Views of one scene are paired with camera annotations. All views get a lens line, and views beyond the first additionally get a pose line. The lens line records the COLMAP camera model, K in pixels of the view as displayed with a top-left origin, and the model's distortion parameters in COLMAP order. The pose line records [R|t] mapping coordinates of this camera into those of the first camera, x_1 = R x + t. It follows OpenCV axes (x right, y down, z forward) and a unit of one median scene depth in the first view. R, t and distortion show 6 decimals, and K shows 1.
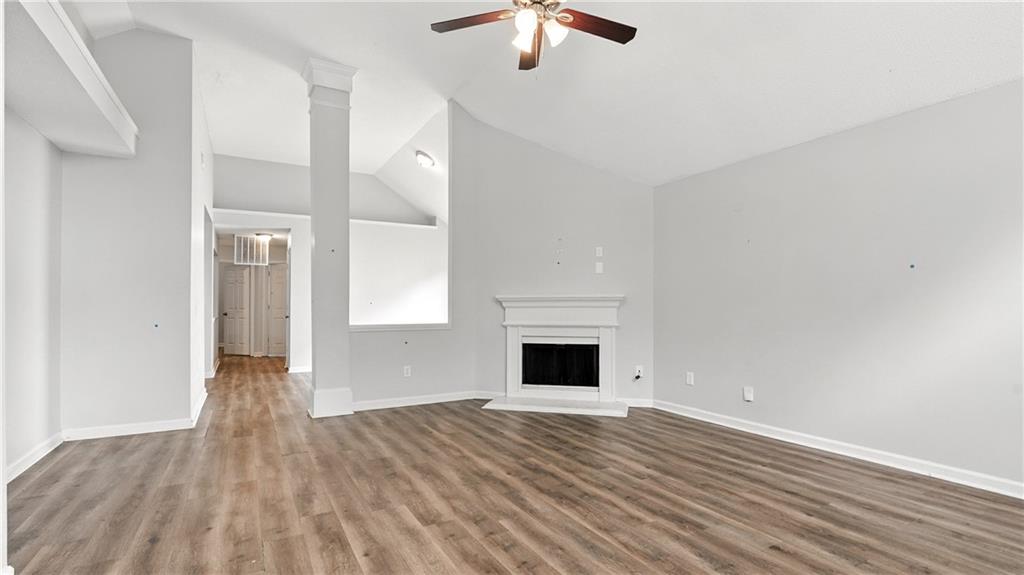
lens RADIAL K [[482.1, 0, 508.6], [0, 482.1, 299.4], [0, 0, 1]] dist [-0.002432, 0.000241]
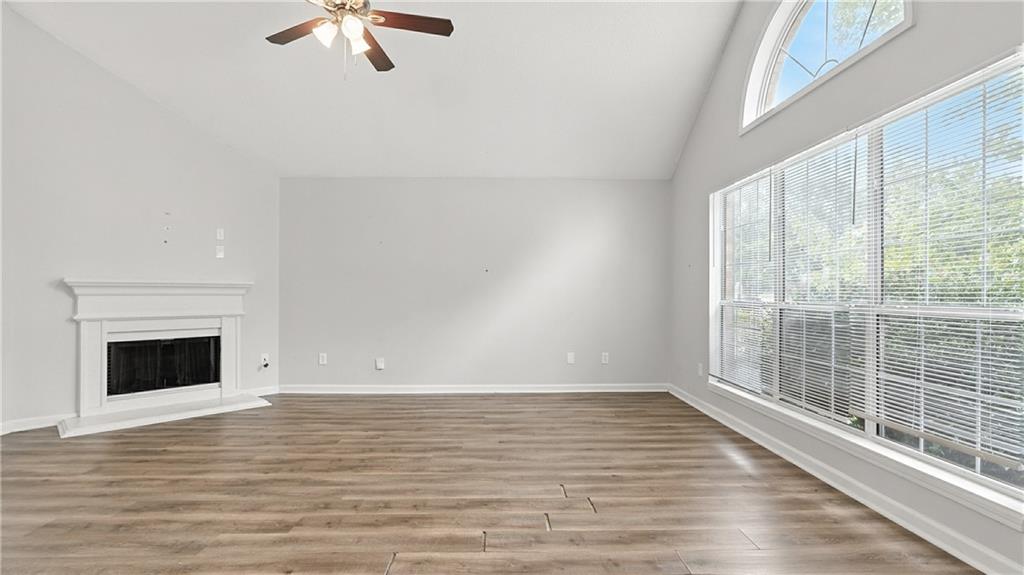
lens RADIAL K [[482.1, 0, 508.6], [0, 482.1, 299.4], [0, 0, 1]] dist [-0.002432, 0.000241]
pose [[0.456668, -0.007078, 0.889609, -0.480151], [-0.017170, 0.999712, 0.016768, -0.000456], [-0.889472, -0.022932, 0.456415, 0.124452]]
